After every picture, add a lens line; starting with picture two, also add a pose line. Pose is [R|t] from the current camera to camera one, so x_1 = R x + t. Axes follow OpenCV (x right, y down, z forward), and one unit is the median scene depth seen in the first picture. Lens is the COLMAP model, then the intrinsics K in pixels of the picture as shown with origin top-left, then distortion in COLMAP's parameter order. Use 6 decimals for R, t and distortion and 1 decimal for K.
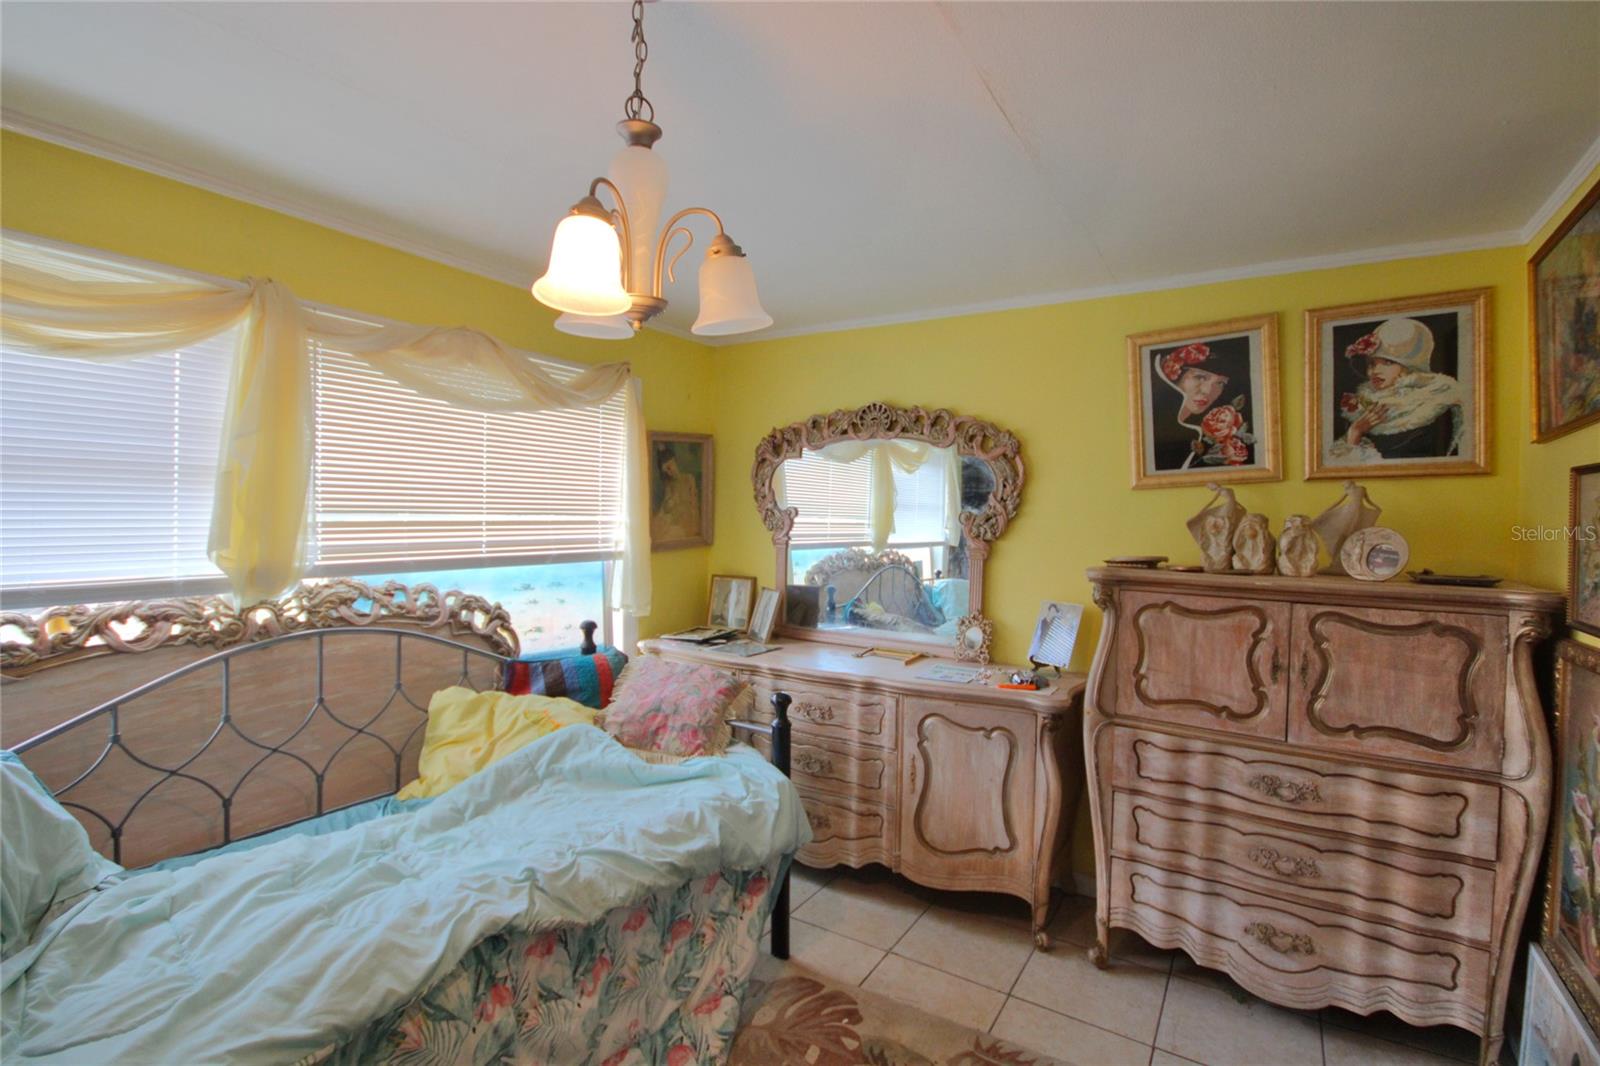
lens RADIAL K [[742.1, 0, 800.0], [0, 742.1, 533.0], [0, 0, 1]] dist [-0.005397, -0.000906]
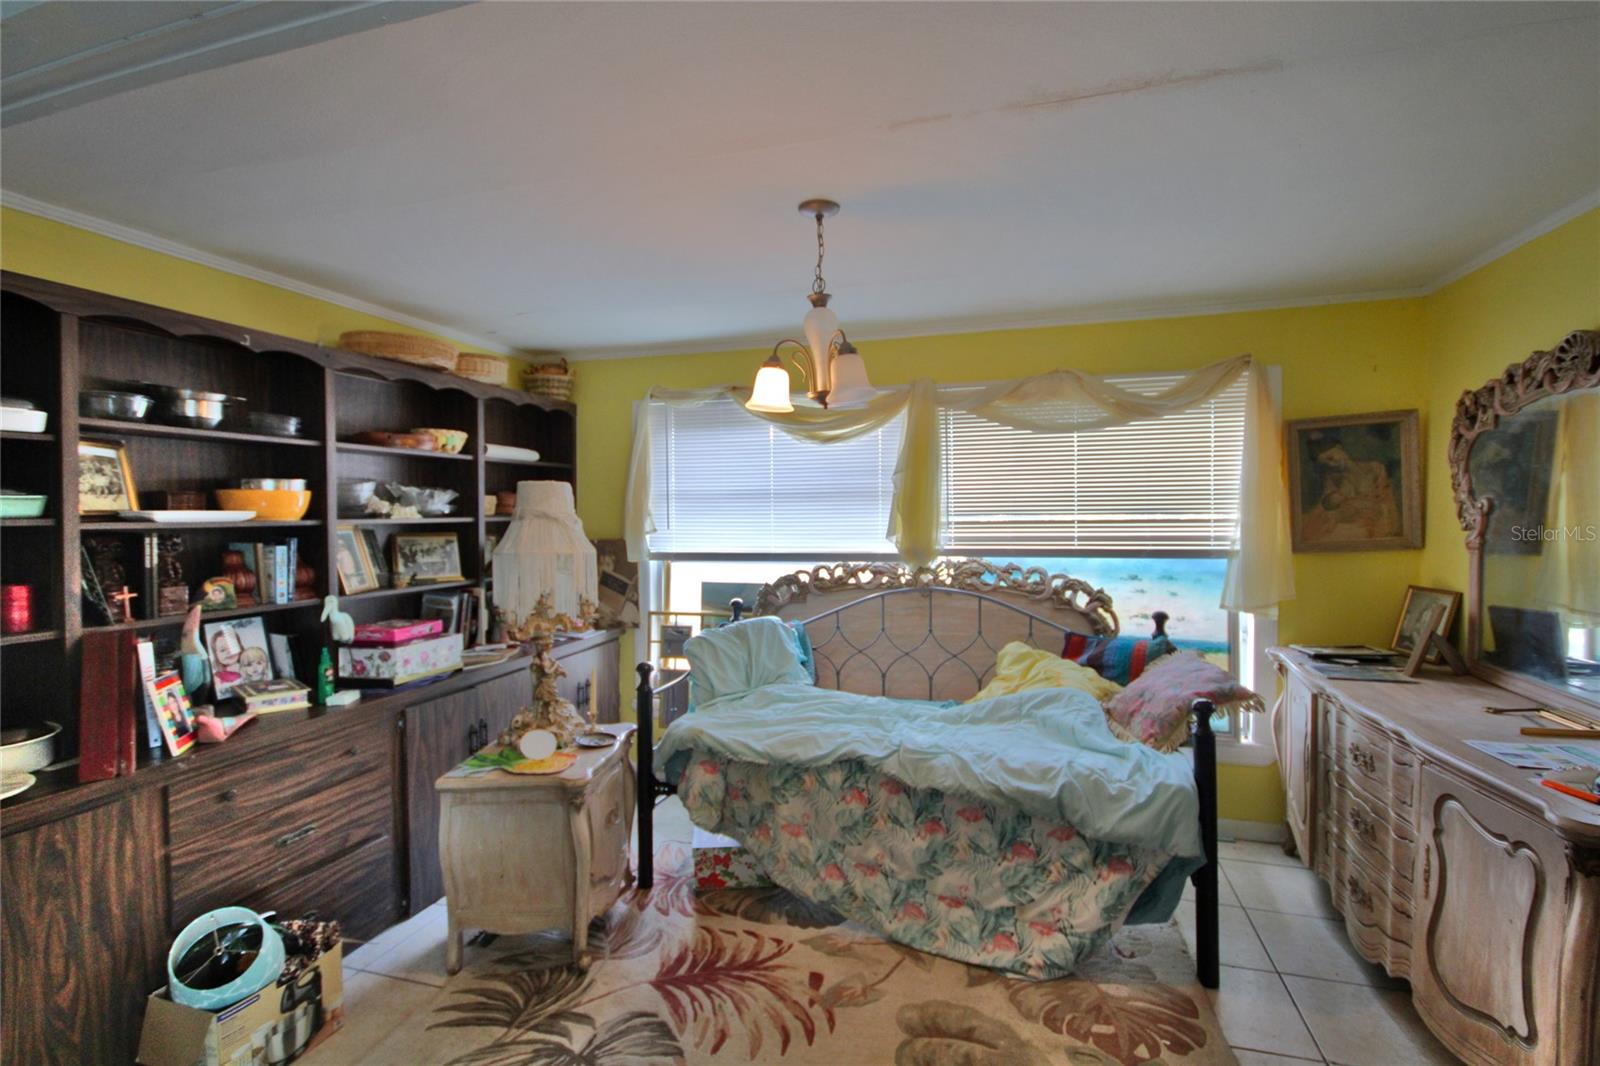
lens RADIAL K [[742.1, 0, 800.0], [0, 742.1, 533.0], [0, 0, 1]] dist [-0.005397, -0.000906]
pose [[0.261247, 0.011148, -0.965207, 0.735334], [-0.010795, 0.999905, 0.008627, -0.000062], [0.965212, 0.008166, 0.261343, 0.250884]]
